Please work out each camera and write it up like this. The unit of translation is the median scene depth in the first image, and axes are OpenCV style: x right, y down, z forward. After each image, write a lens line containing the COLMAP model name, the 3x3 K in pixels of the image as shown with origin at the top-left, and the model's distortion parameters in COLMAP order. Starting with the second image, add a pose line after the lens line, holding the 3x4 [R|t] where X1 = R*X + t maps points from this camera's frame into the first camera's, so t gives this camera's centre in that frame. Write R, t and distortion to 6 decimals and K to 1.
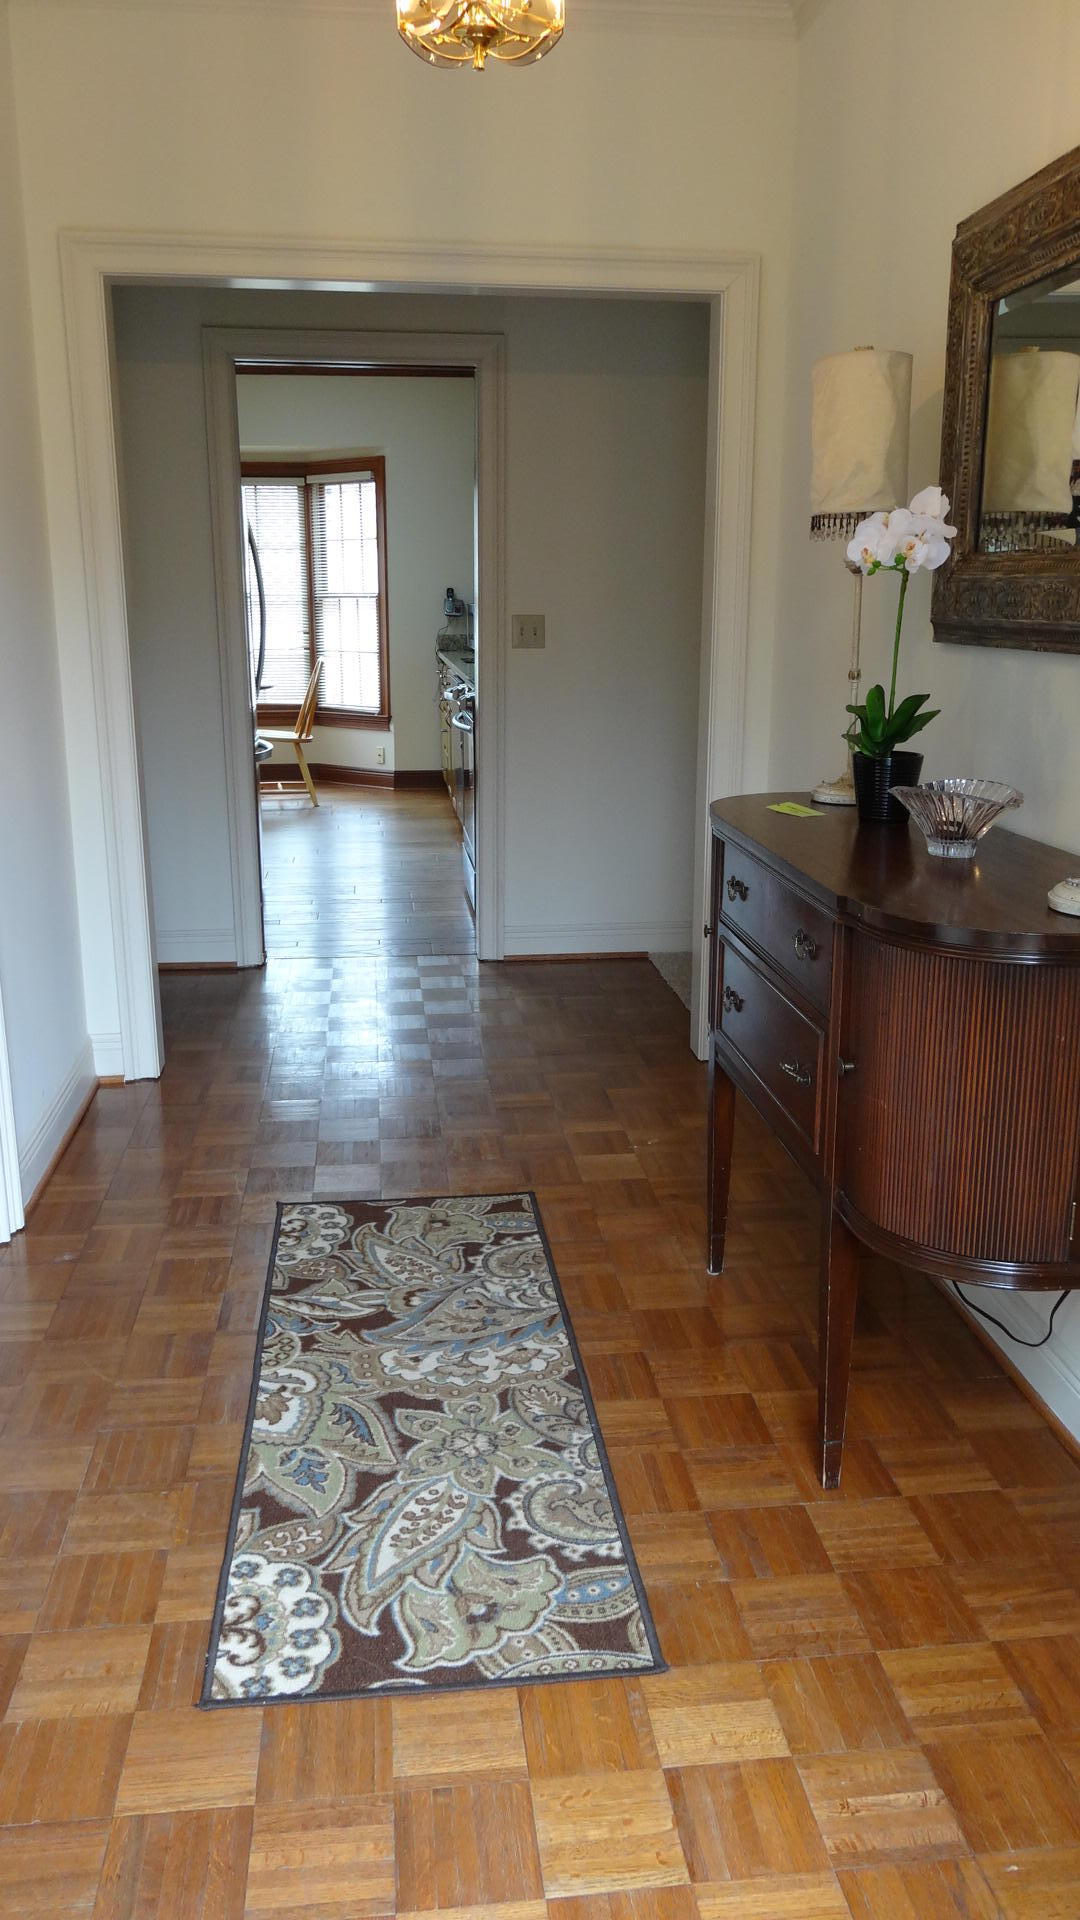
lens RADIAL K [[1409.8, 0, 535.6], [0, 1409.8, 954.4], [0, 0, 1]] dist [-0.002899, 0.001296]
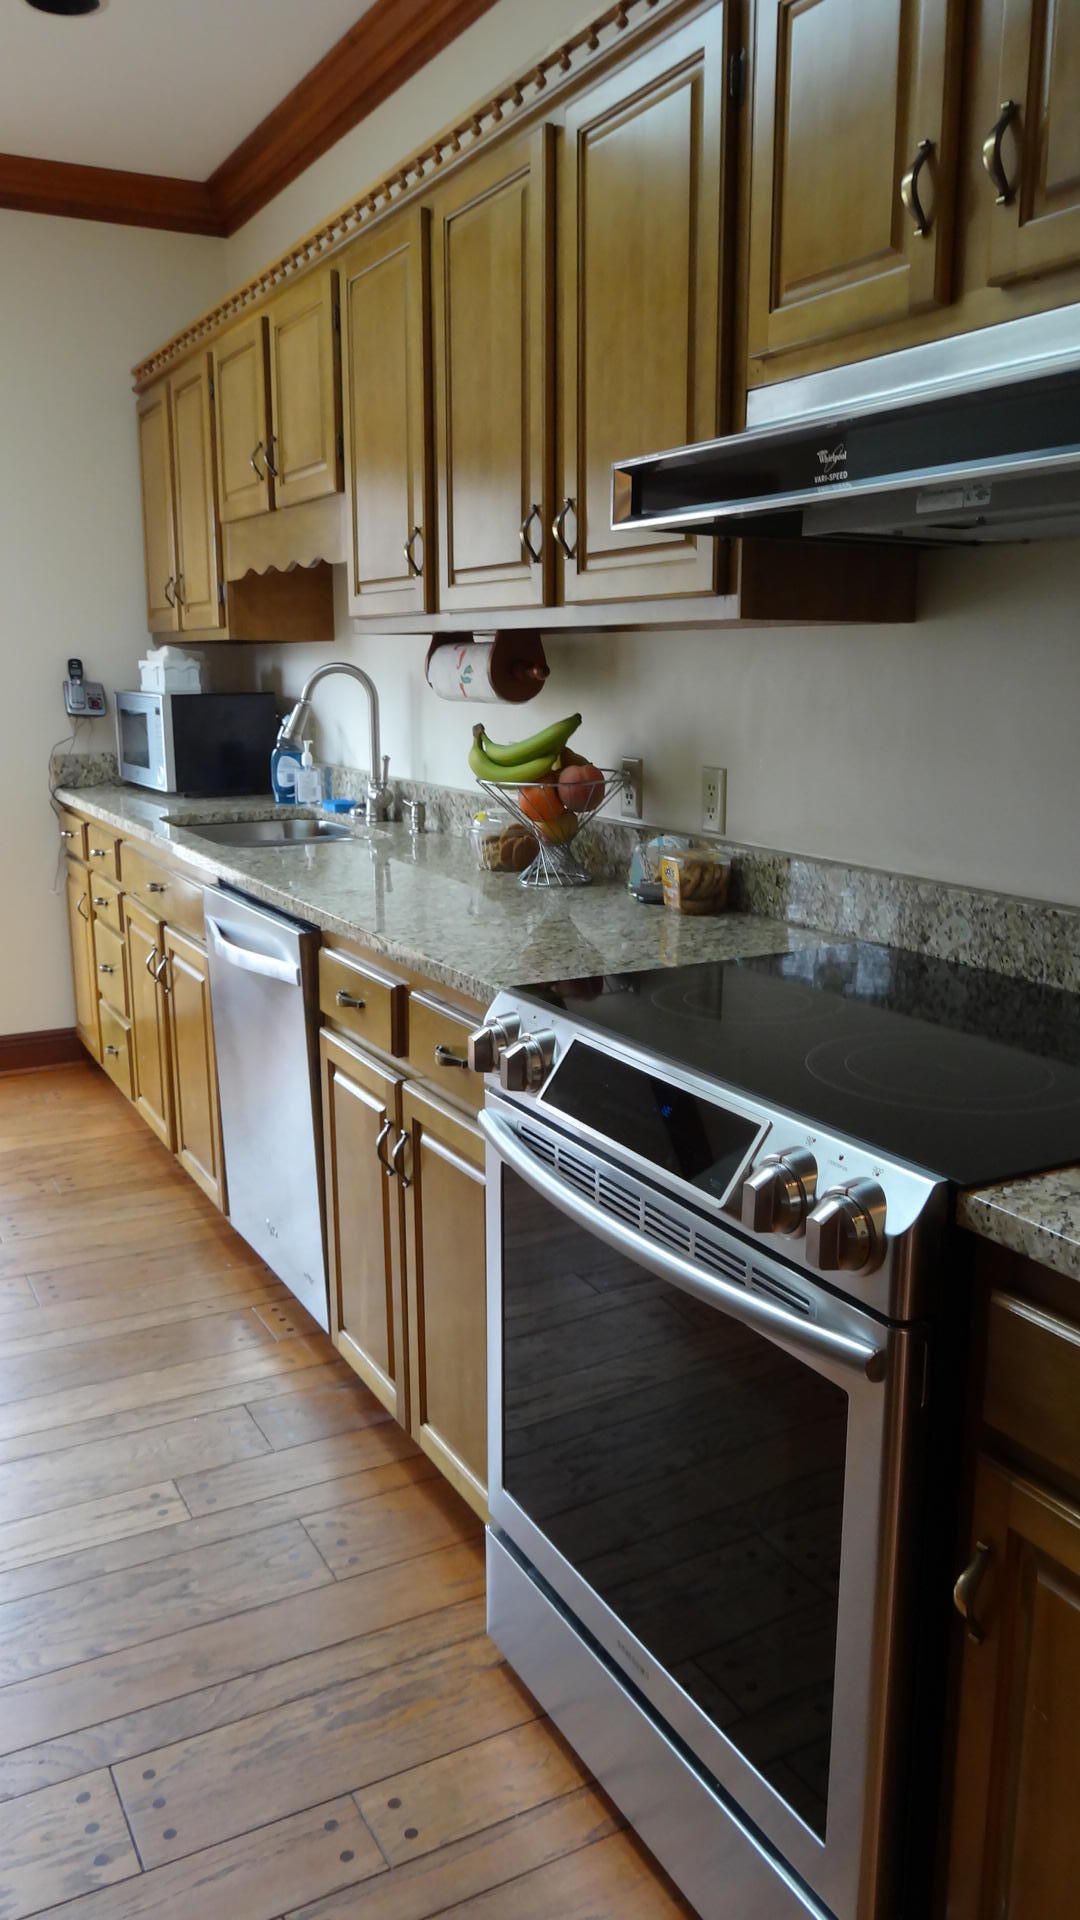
lens RADIAL K [[1409.8, 0, 542.9], [0, 1409.8, 963.1], [0, 0, 1]] dist [-0.002899, 0.001296]
pose [[0.928235, -0.075914, 0.364165, -0.092898], [0.089416, 0.995787, -0.020333, -0.129295], [-0.361087, 0.051437, 0.931112, 0.488380]]
